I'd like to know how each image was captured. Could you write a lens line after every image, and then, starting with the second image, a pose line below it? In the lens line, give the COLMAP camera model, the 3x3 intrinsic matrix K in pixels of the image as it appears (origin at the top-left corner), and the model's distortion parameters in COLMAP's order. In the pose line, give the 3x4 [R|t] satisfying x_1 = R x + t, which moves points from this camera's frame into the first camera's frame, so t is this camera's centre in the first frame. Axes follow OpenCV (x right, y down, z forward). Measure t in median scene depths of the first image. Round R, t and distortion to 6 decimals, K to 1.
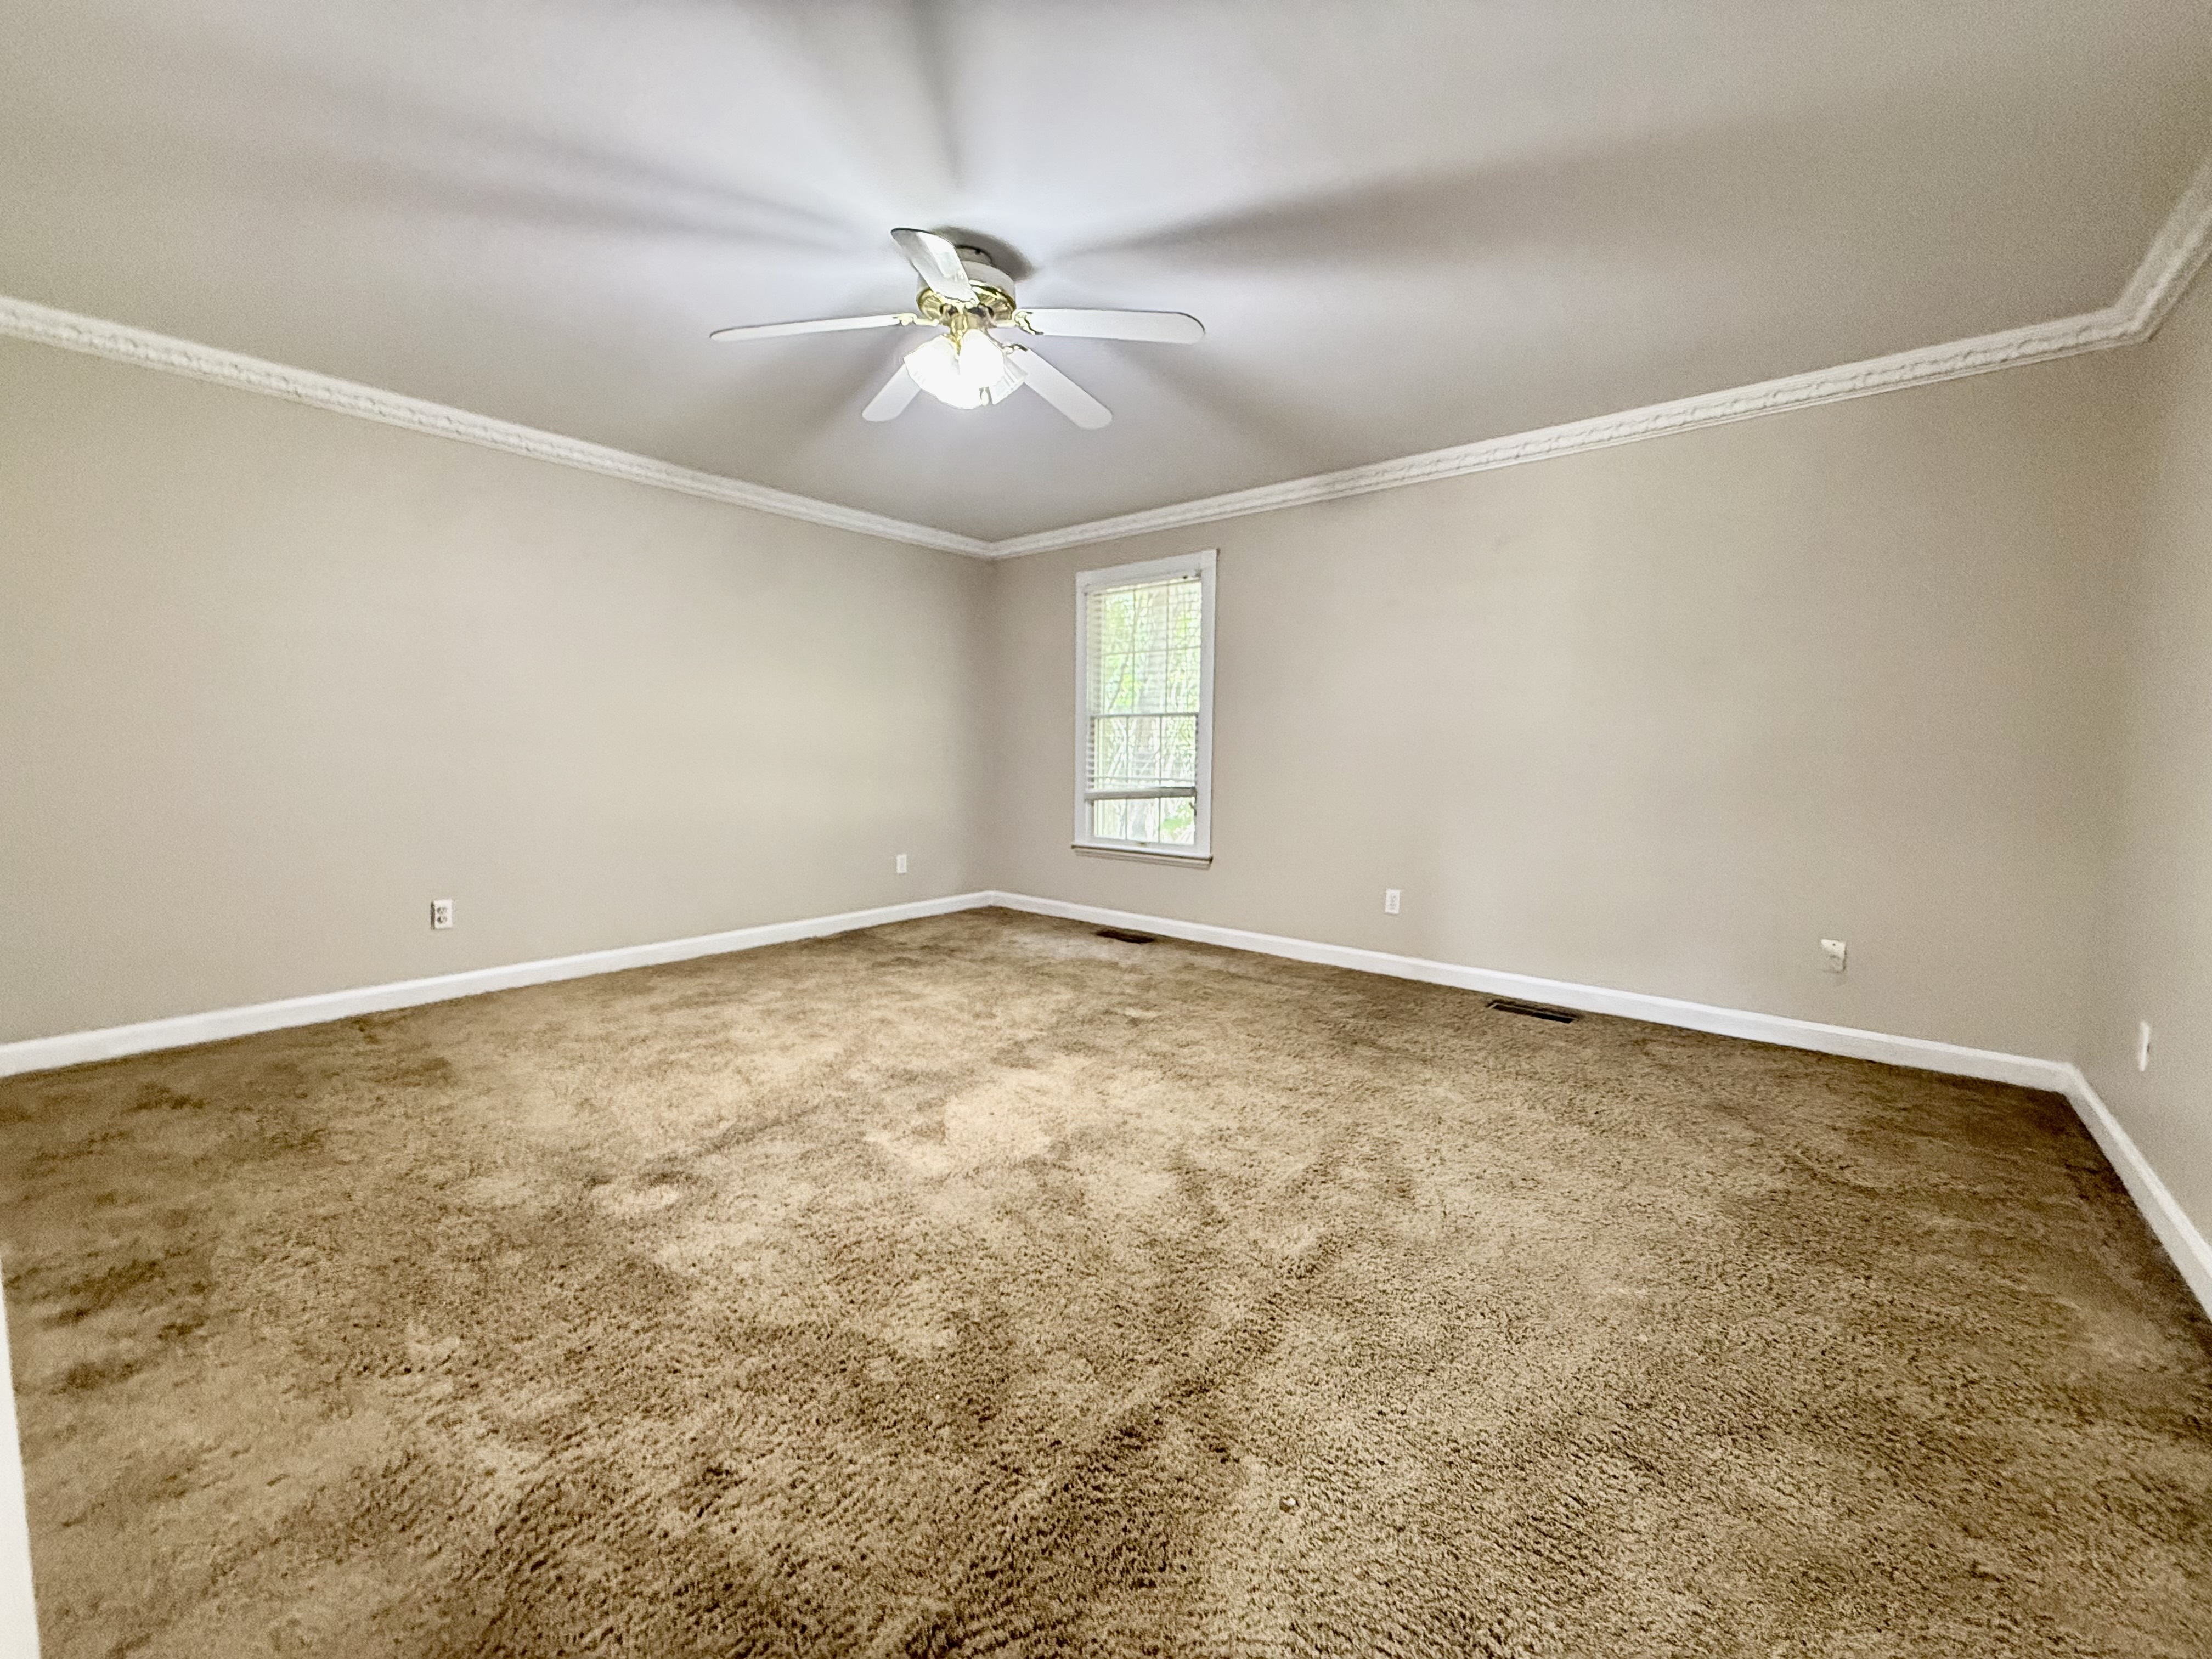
lens RADIAL K [[880.0, 0, 1101.2], [0, 880.0, 825.4], [0, 0, 1]] dist [0.000105, 0.000250]
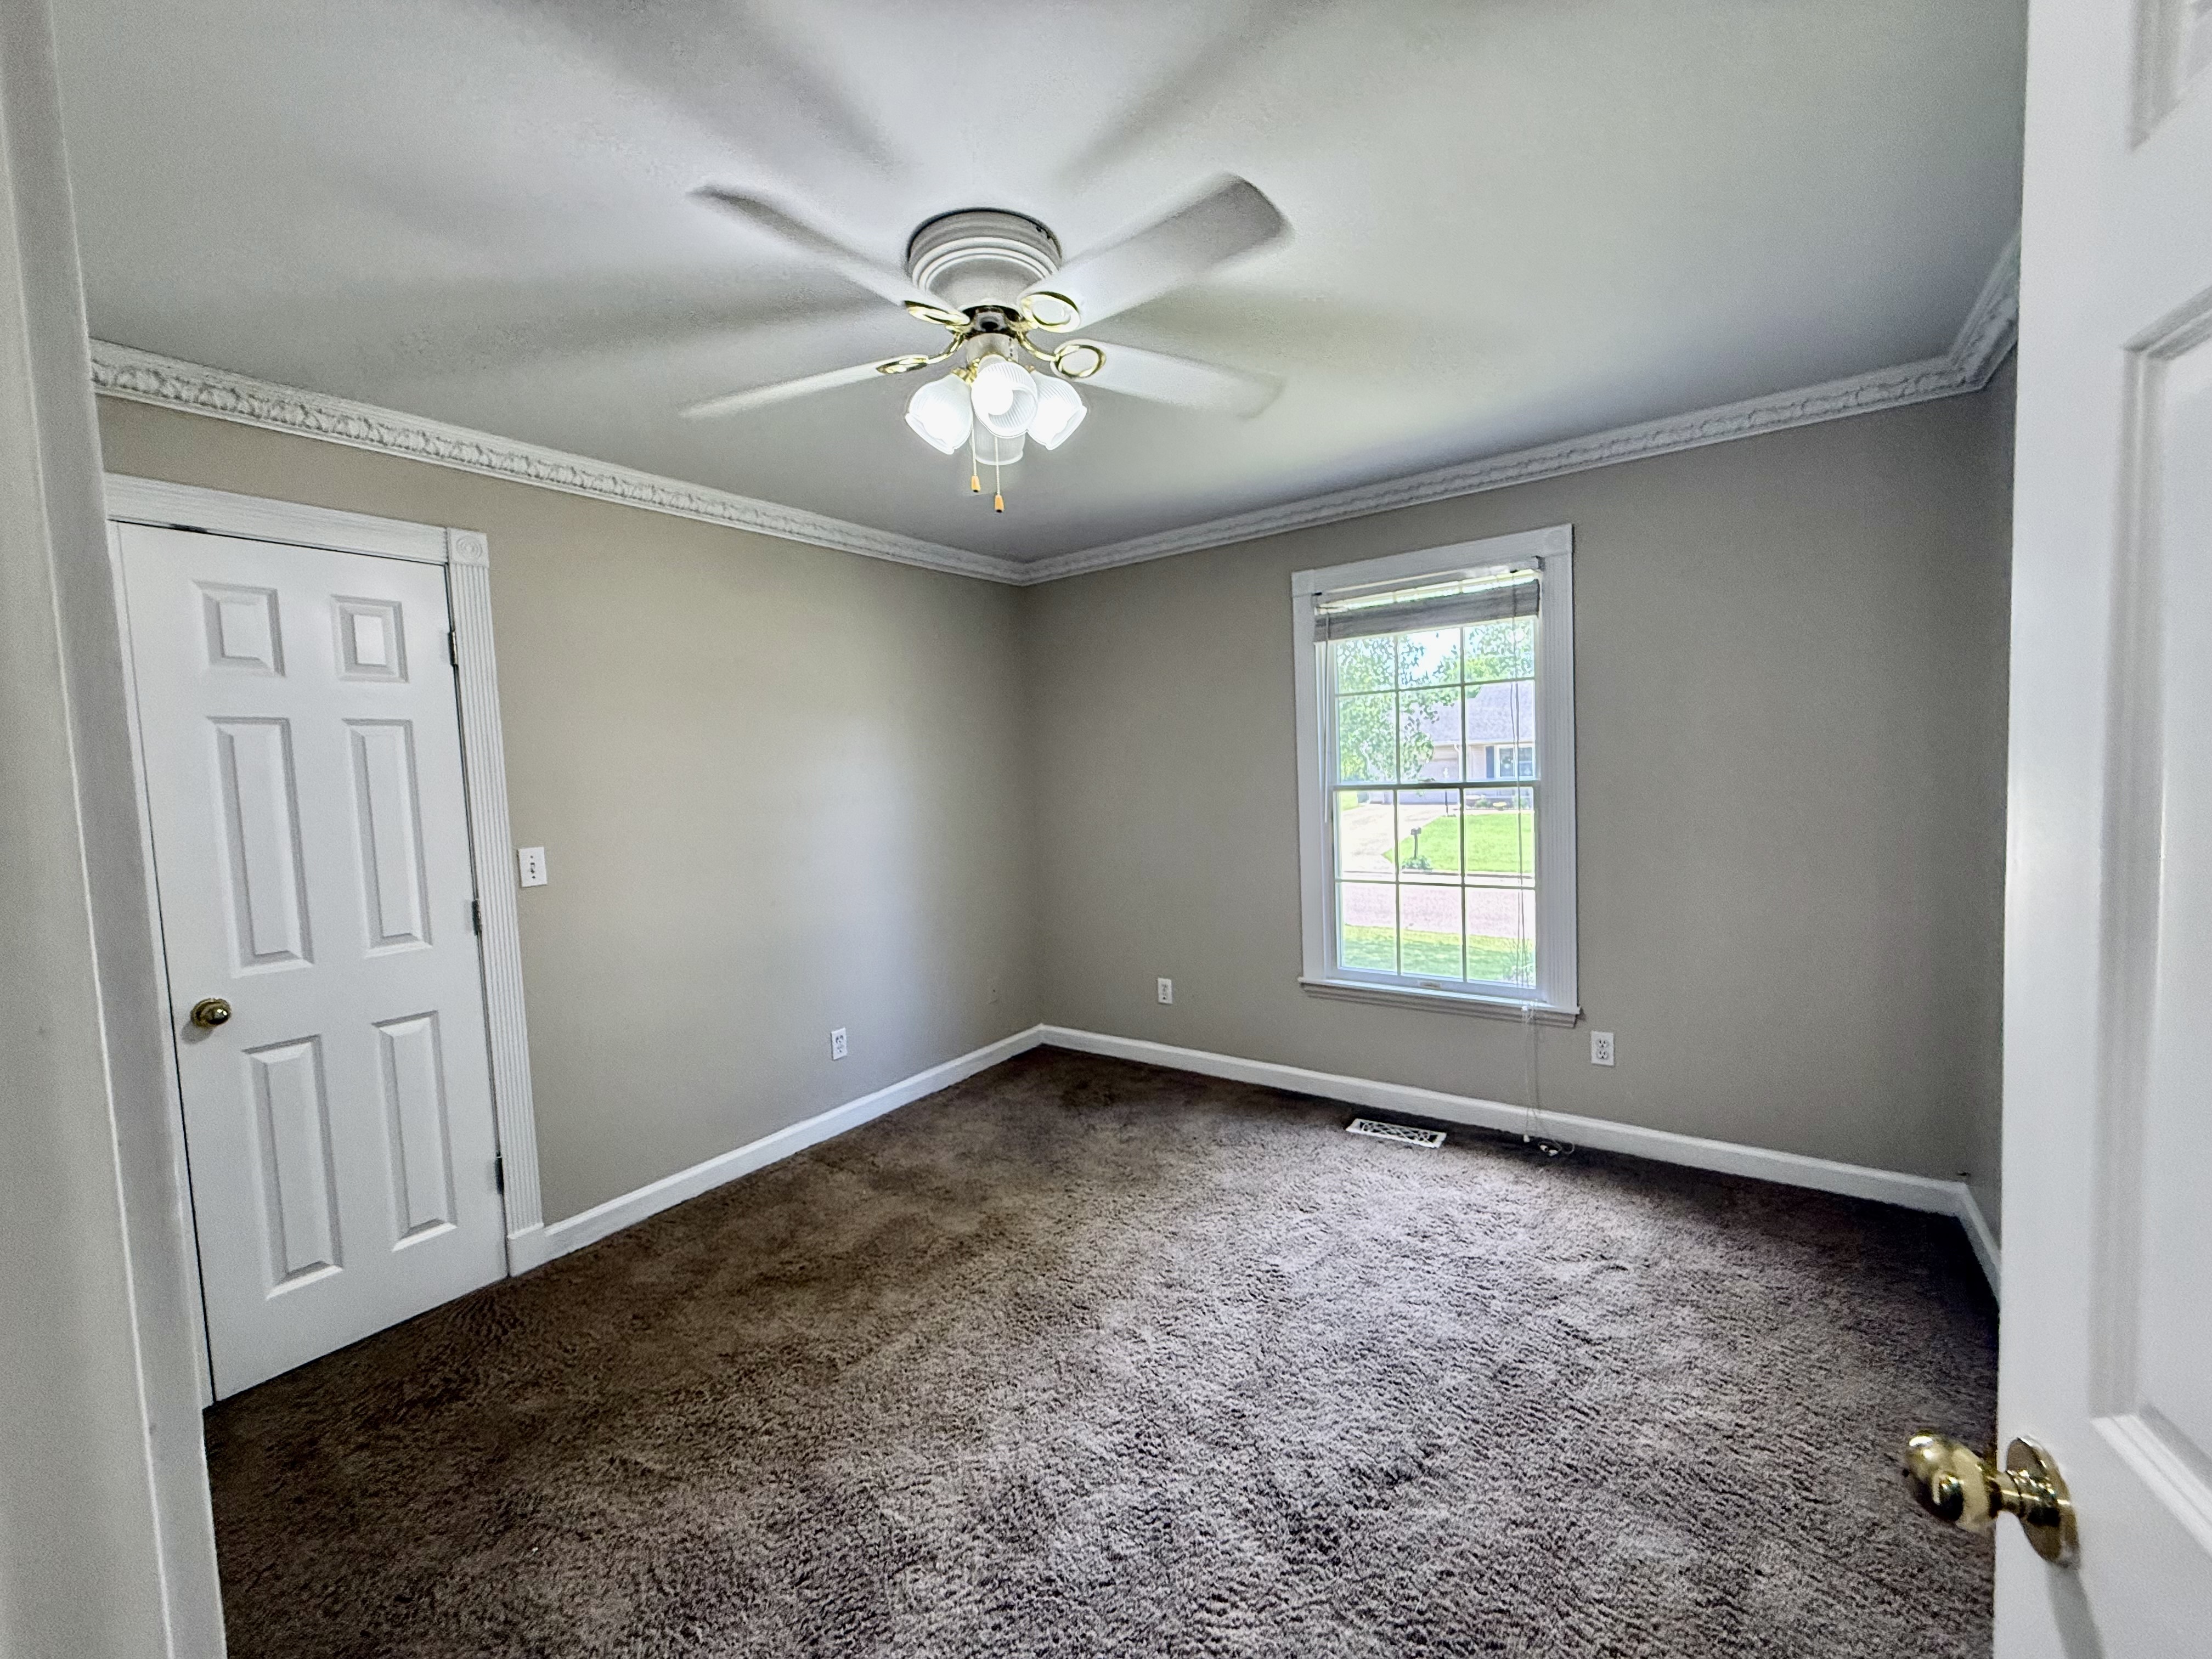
lens RADIAL K [[880.0, 0, 1101.2], [0, 880.0, 825.4], [0, 0, 1]] dist [0.000105, 0.000250]
pose [[0.997881, -0.035769, 0.054345, -0.215414], [0.037944, 0.998498, -0.039533, -0.075553], [-0.052849, 0.041511, 0.997739, 0.346468]]
